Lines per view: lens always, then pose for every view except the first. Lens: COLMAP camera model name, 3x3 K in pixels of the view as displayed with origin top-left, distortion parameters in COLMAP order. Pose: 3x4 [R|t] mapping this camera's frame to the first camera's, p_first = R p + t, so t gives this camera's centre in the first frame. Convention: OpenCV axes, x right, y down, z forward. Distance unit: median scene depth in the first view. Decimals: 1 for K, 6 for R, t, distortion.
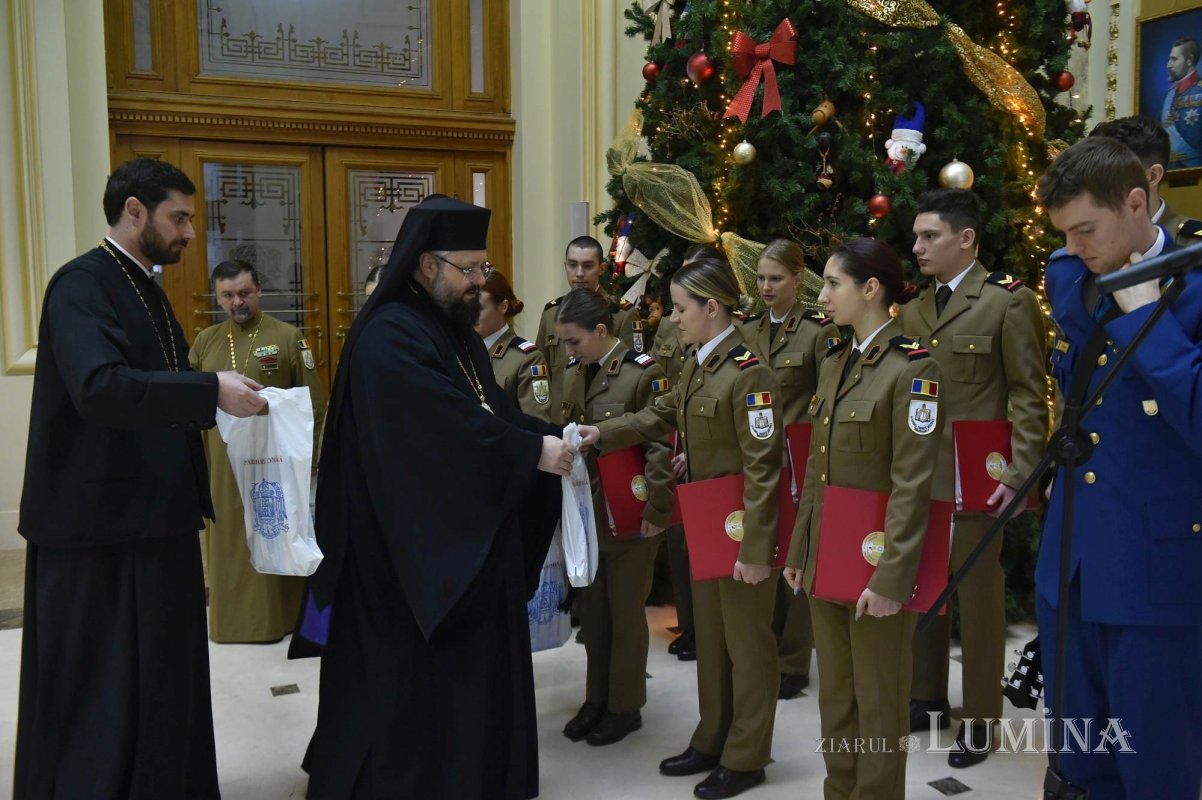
lens RADIAL K [[1096.2, 0, 601.0], [0, 1096.2, 400.0], [0, 0, 1]] dist [-0.016364, -0.001488]
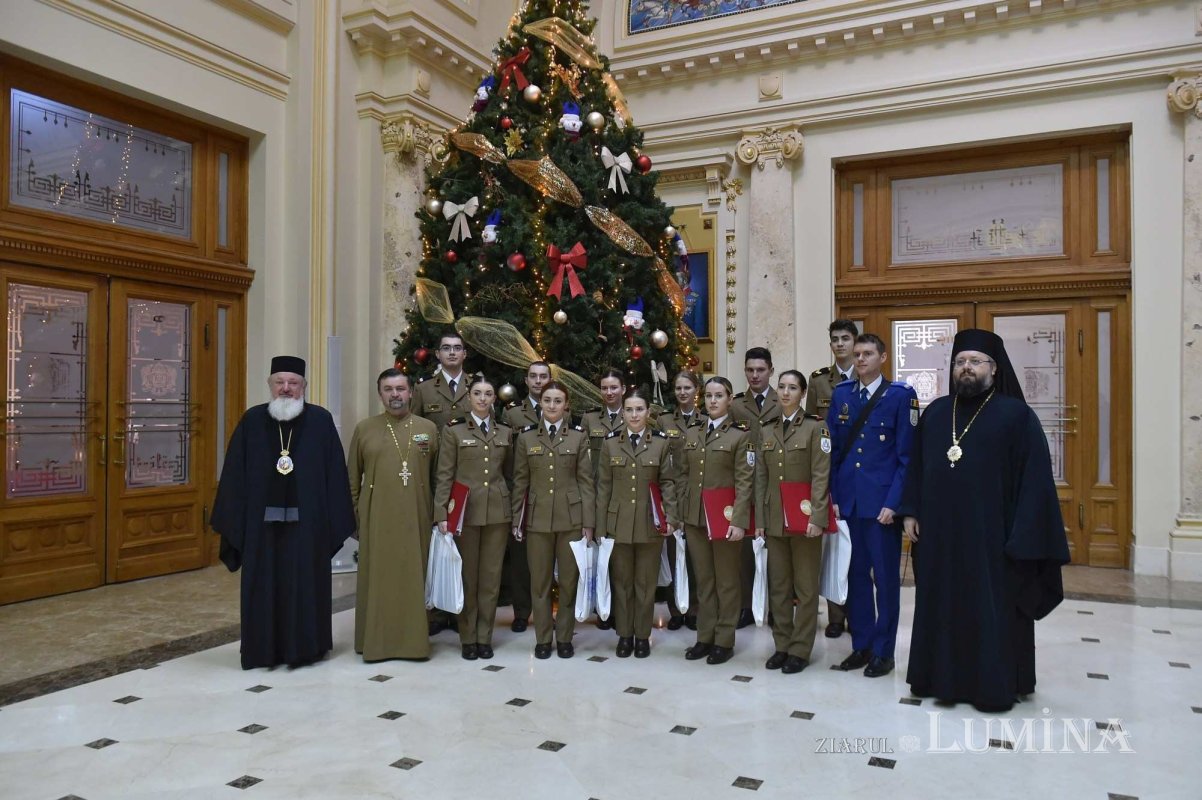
lens RADIAL K [[894.2, 0, 601.0], [0, 894.2, 400.0], [0, 0, 1]] dist [-0.020865, -0.005806]
pose [[0.778796, 0.014315, 0.627113, -0.627271], [0.059711, 0.993508, -0.096832, 0.032639], [-0.624428, 0.112858, 0.772886, -0.070429]]
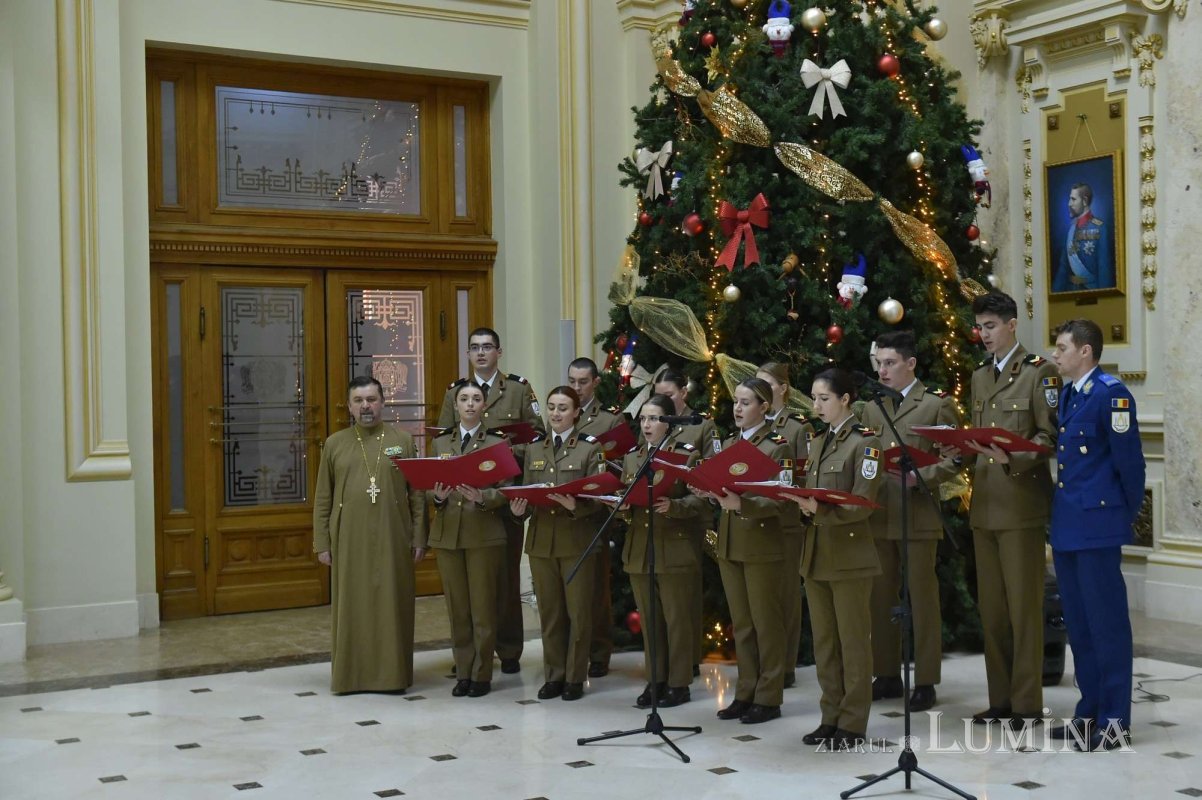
lens RADIAL K [[1568.7, 0, 601.0], [0, 1568.7, 400.0], [0, 0, 1]] dist [0.005483, 0.029508]
pose [[0.995060, -0.013011, 0.098418, -0.196670], [0.022573, 0.995059, -0.096683, 0.073673], [-0.096674, 0.098427, 0.990437, -0.774466]]
